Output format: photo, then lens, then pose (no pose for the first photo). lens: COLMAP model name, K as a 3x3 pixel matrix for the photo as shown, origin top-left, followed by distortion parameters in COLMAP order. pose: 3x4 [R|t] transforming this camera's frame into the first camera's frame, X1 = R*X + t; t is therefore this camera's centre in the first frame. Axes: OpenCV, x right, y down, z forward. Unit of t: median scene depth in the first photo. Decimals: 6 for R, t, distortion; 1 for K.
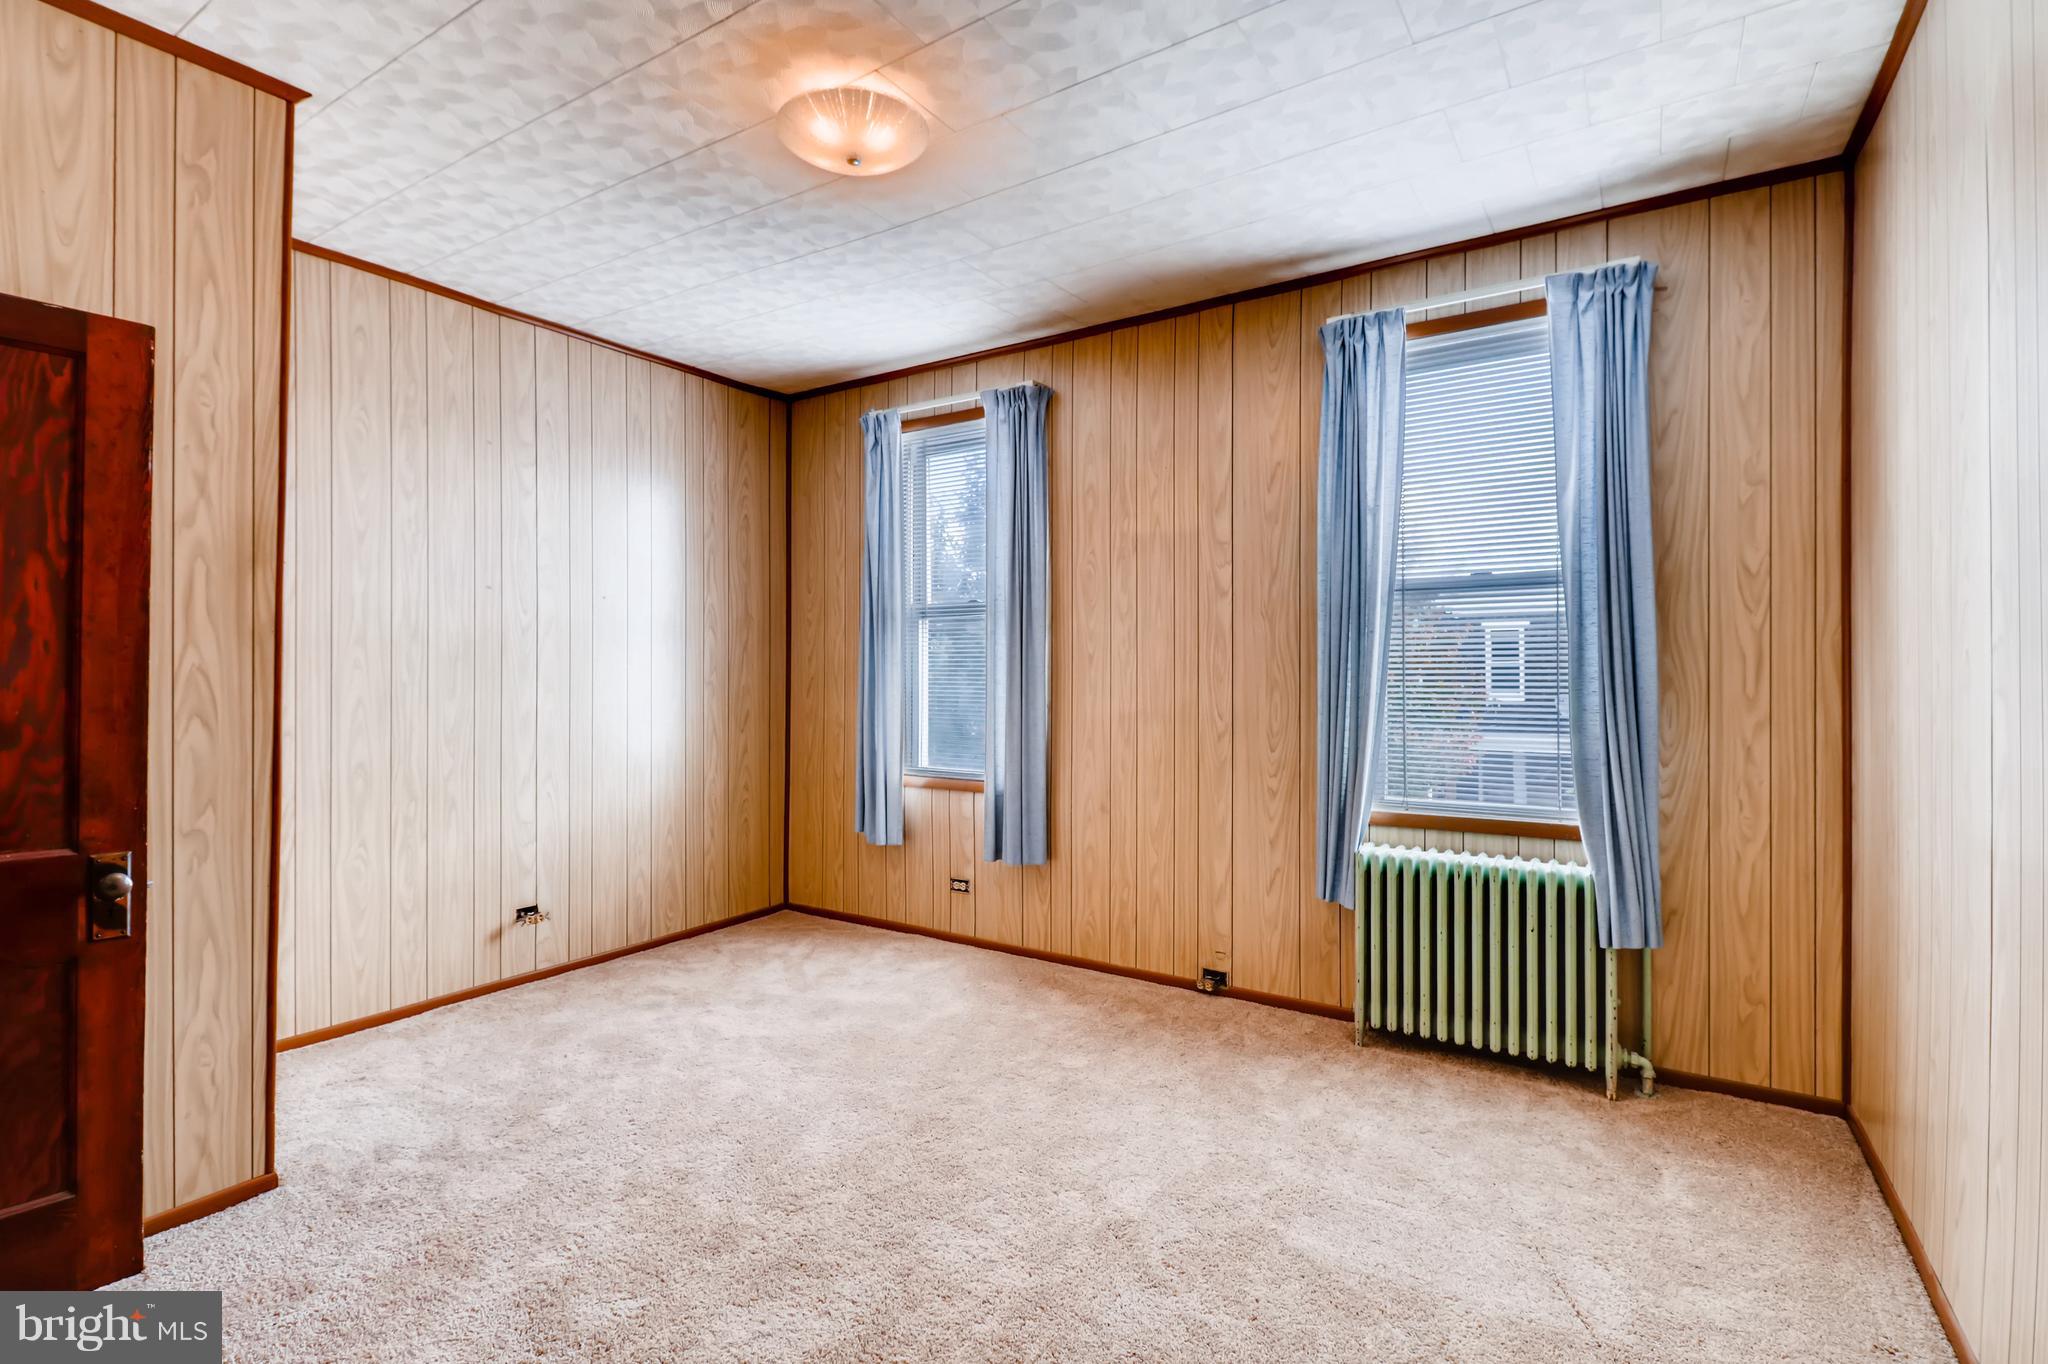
lens RADIAL K [[941.2, 0, 1036.3], [0, 941.2, 670.4], [0, 0, 1]] dist [0.017270, -0.010813]
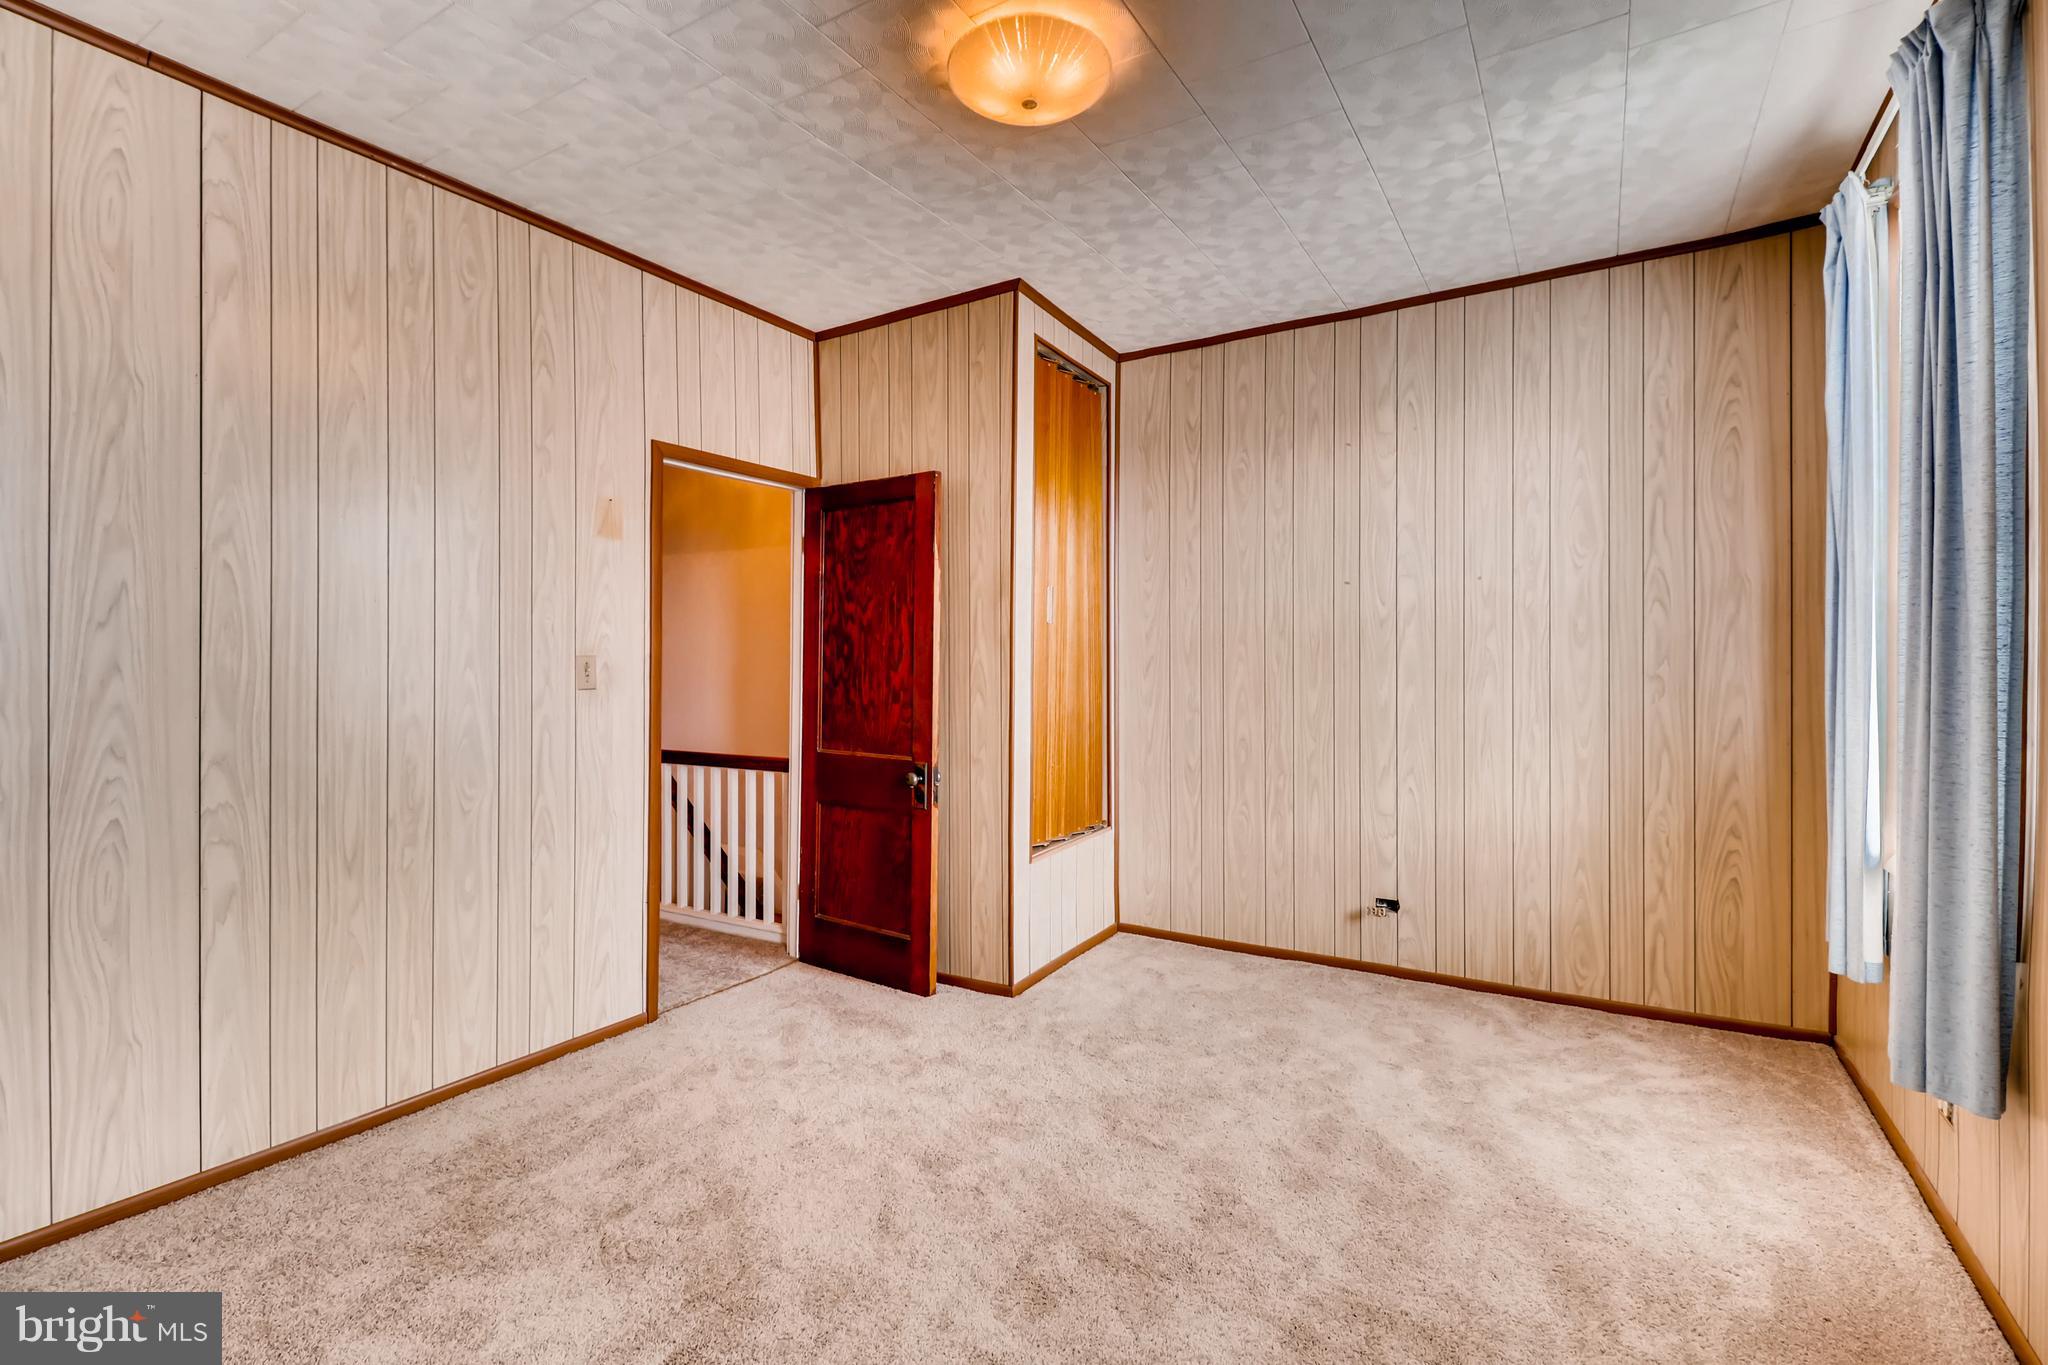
lens RADIAL K [[941.2, 0, 1034.3], [0, 941.2, 669.9], [0, 0, 1]] dist [0.017270, -0.010813]
pose [[0.023200, 0.001351, -0.999730, 0.461854], [0.004921, 0.999987, 0.001465, 0.005755], [0.999719, -0.004954, 0.023193, 0.628873]]
